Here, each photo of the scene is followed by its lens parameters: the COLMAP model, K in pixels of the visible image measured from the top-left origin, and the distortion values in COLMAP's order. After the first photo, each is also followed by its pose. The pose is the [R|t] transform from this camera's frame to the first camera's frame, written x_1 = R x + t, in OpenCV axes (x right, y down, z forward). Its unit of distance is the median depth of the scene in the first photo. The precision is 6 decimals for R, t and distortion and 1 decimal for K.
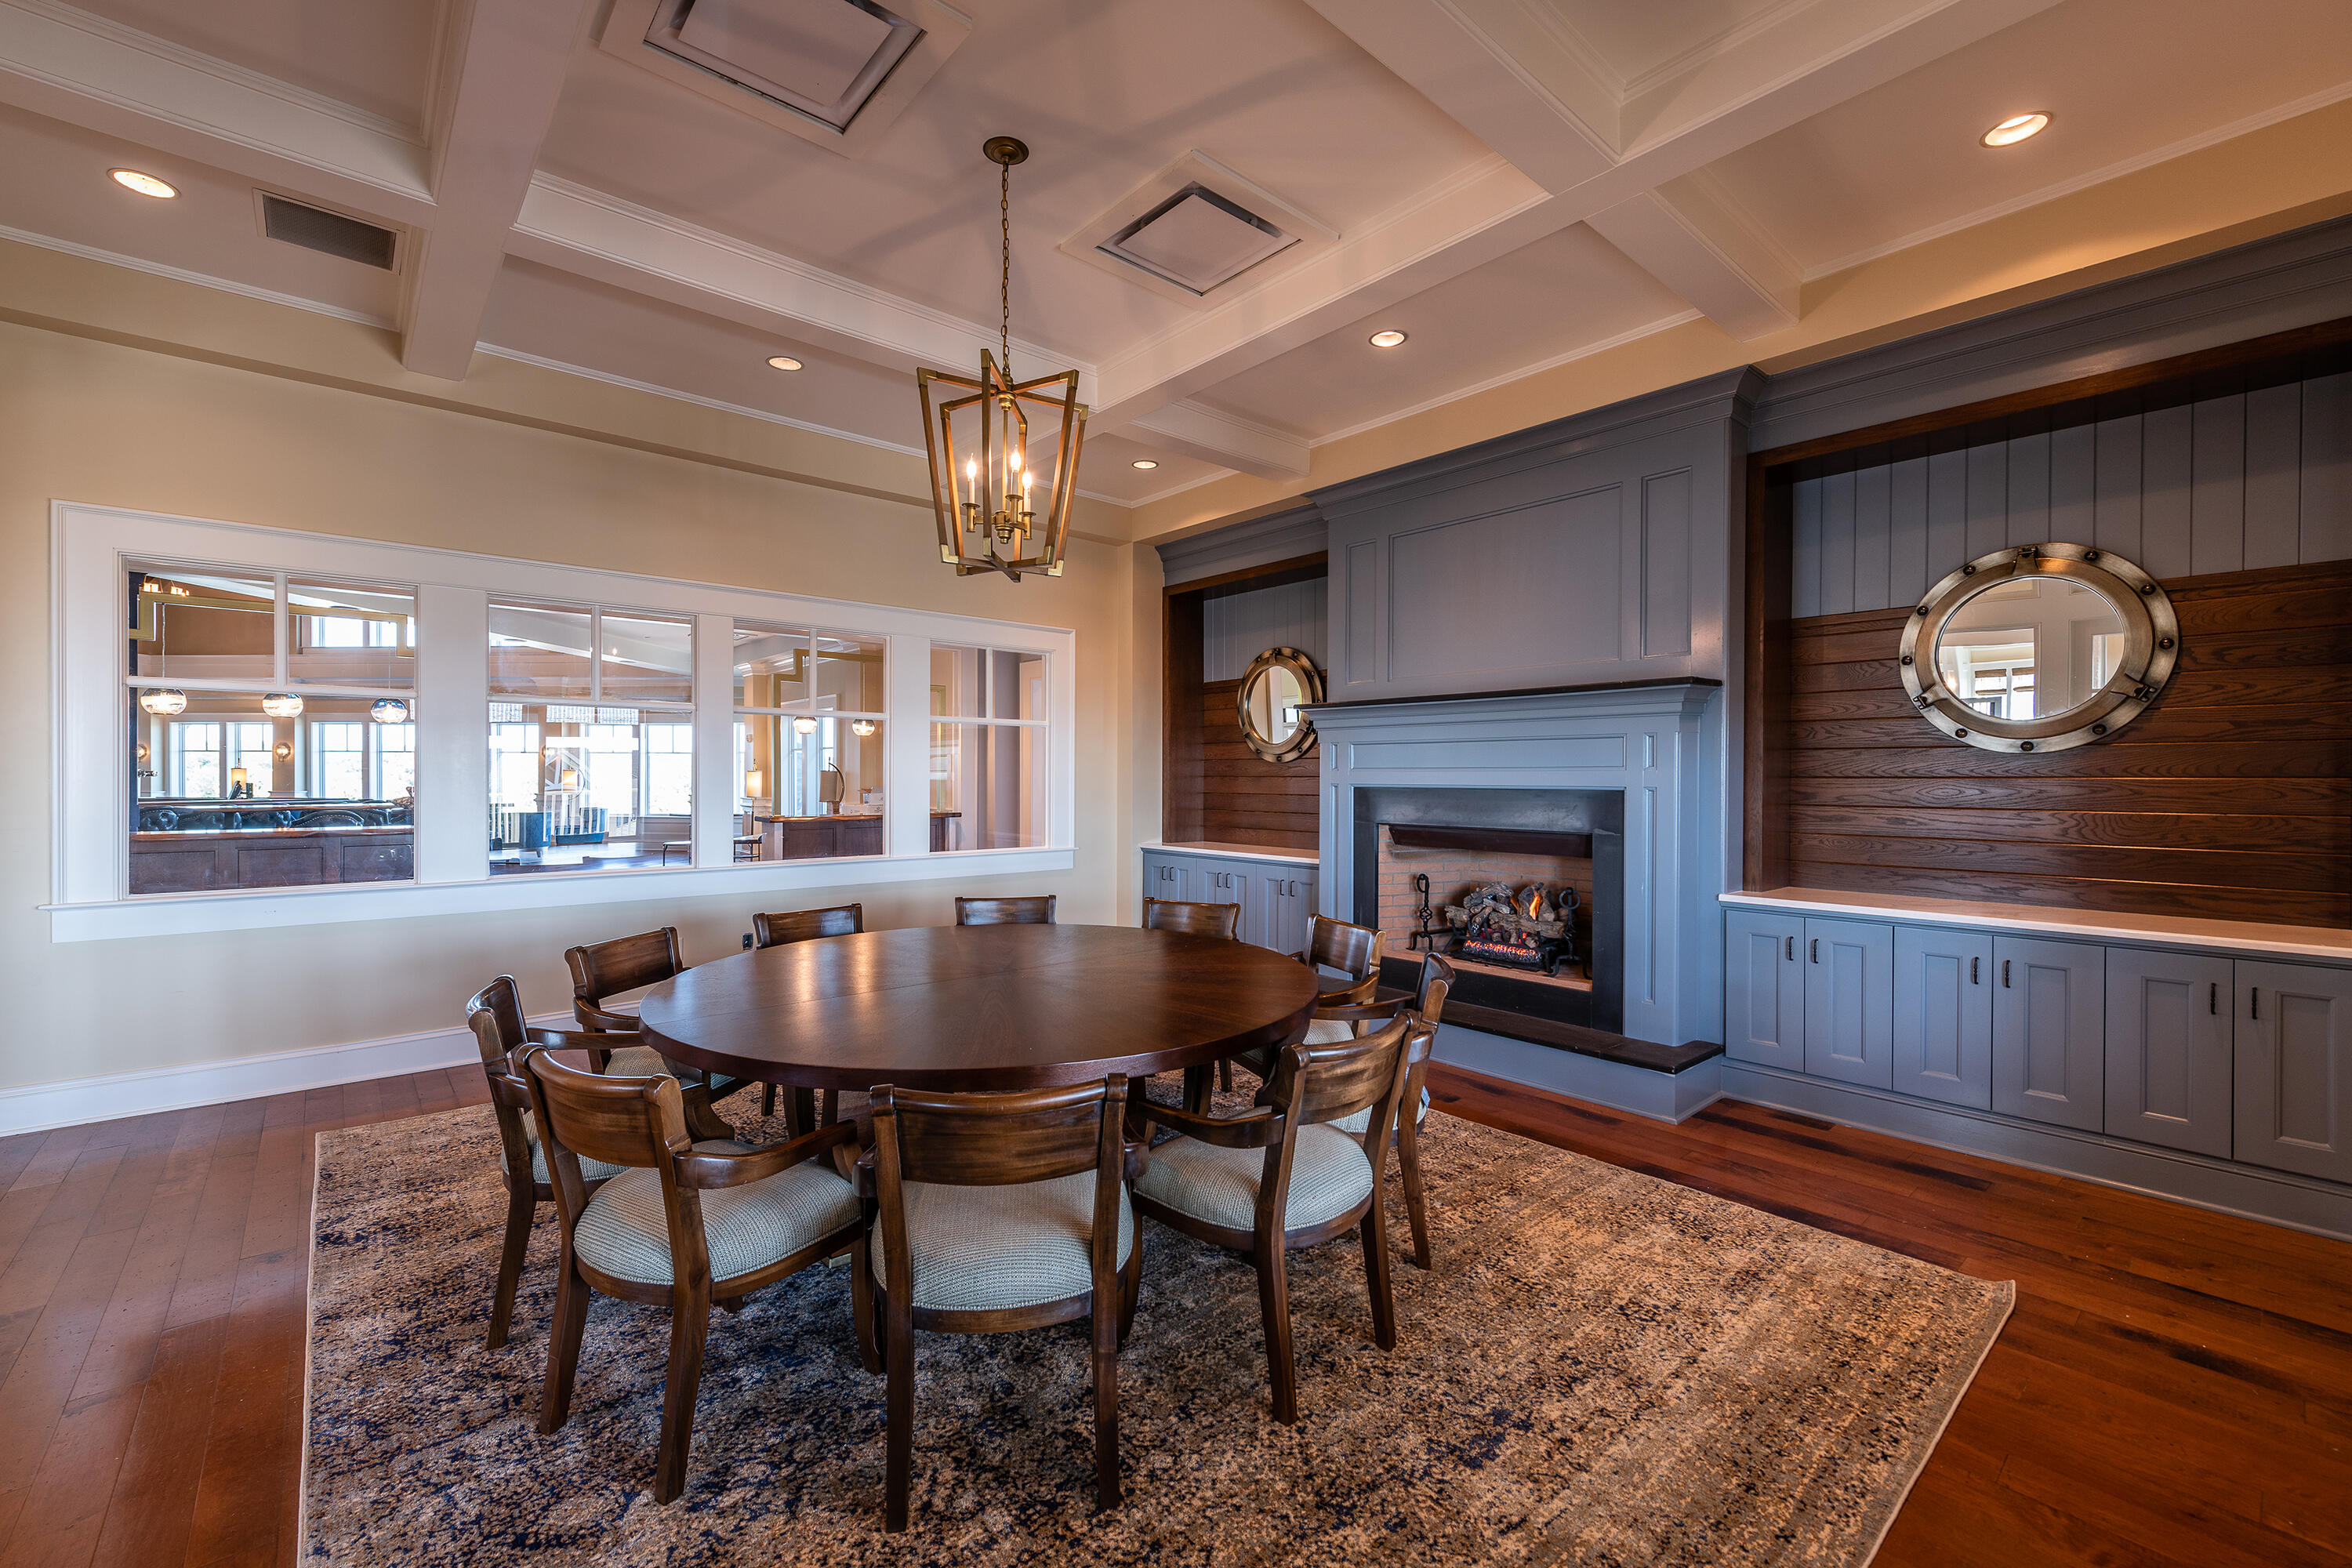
lens RADIAL K [[969.5, 0, 1158.4], [0, 969.5, 778.9], [0, 0, 1]] dist [0.022199, 0.000123]
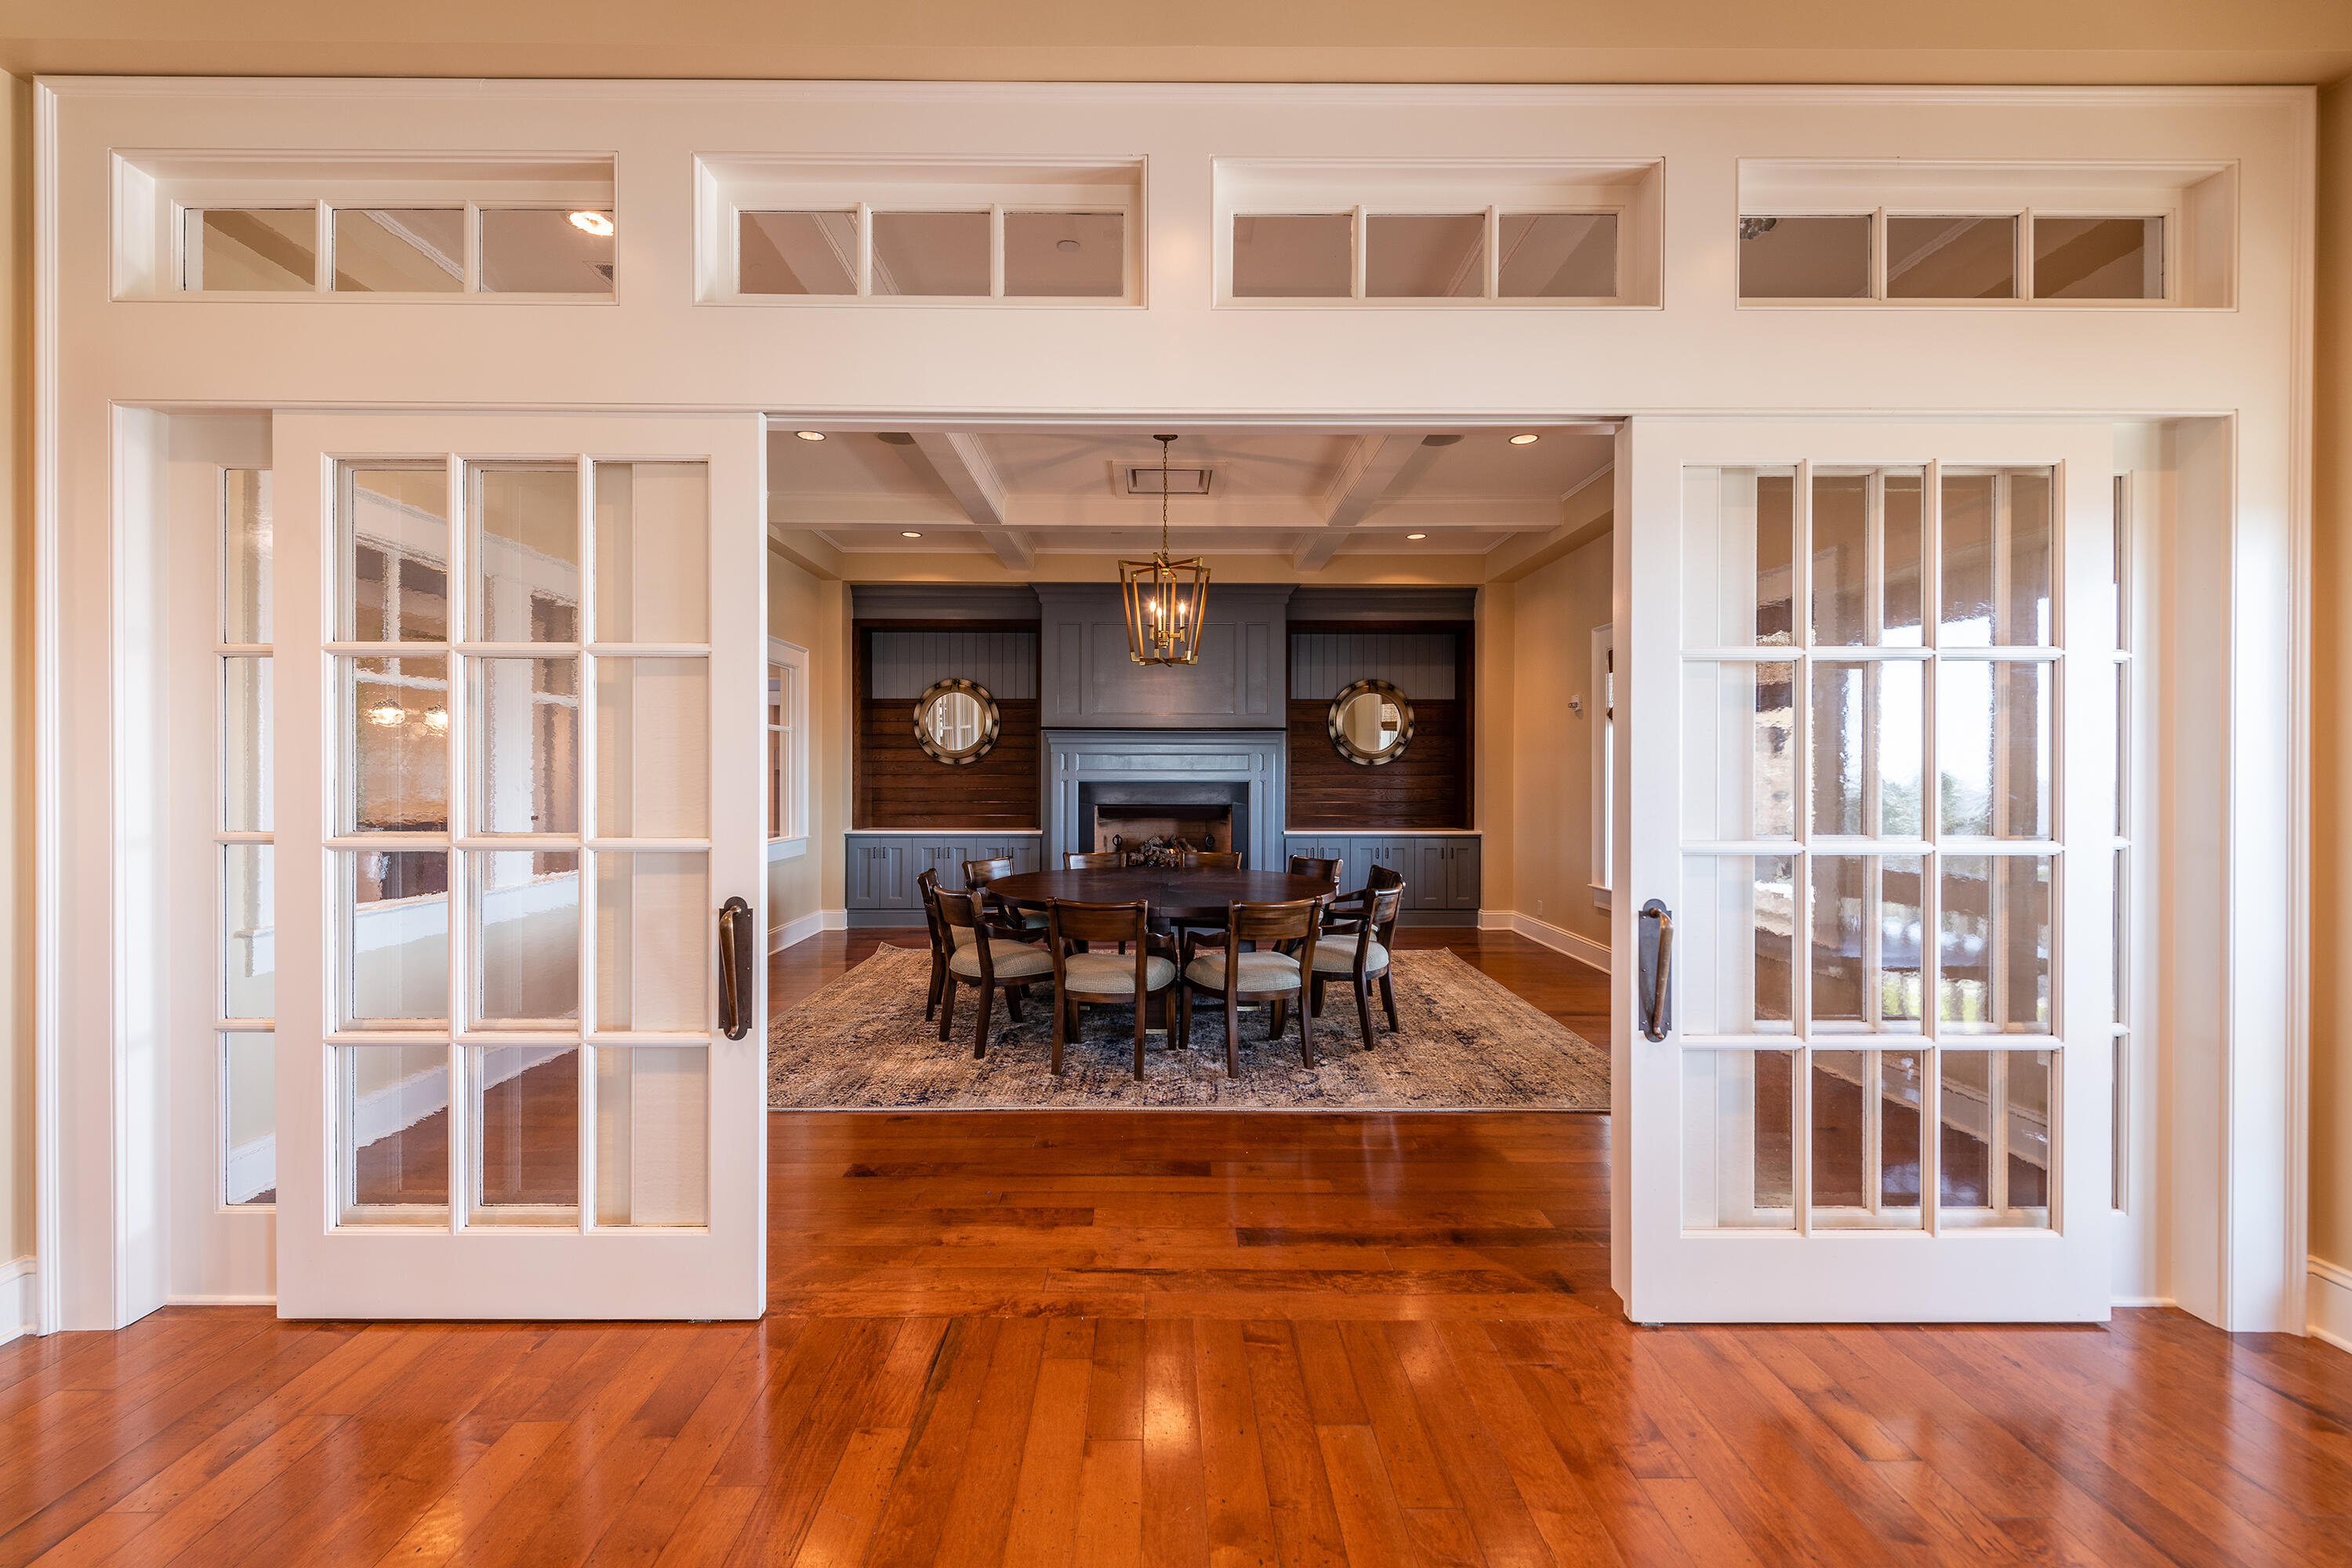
lens RADIAL K [[969.5, 0, 1158.4], [0, 969.5, 778.9], [0, 0, 1]] dist [0.022199, 0.000123]
pose [[0.642810, -0.007590, 0.765988, -1.018991], [0.003030, 0.999968, 0.007366, -0.008146], [-0.766020, -0.002414, 0.642812, -0.109468]]
